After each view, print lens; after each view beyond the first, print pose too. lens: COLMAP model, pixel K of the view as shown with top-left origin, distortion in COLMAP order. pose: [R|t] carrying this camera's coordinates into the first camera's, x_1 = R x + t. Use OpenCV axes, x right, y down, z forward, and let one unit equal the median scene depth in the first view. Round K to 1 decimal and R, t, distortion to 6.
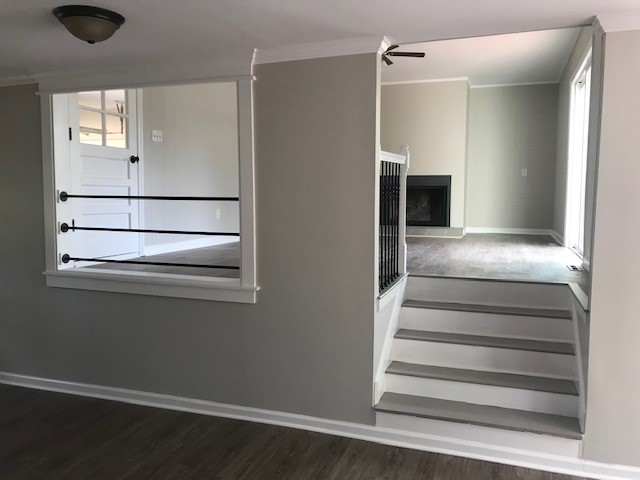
lens RADIAL K [[527.3, 0, 321.8], [0, 527.3, 236.7], [0, 0, 1]] dist [0.052049, -0.062062]
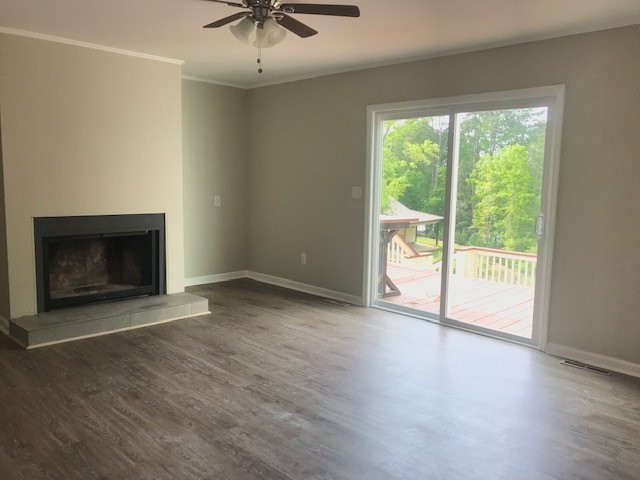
lens RADIAL K [[527.3, 0, 317.4], [0, 527.3, 238.9], [0, 0, 1]] dist [0.052049, -0.062062]
pose [[0.432826, -0.108866, 0.894880, -0.241064], [0.055752, 0.994014, 0.093961, -0.132969], [-0.899752, 0.009223, 0.436305, 0.555527]]
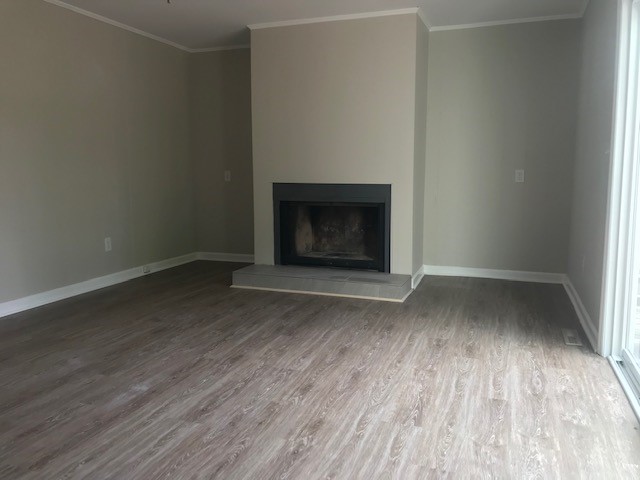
lens RADIAL K [[527.3, 0, 314.9], [0, 527.3, 236.4], [0, 0, 1]] dist [0.052049, -0.062062]
pose [[0.999848, -0.010813, -0.013663, 0.166716], [0.011523, 0.998528, 0.053002, -0.090047], [0.013069, -0.053152, 0.998501, 0.417649]]
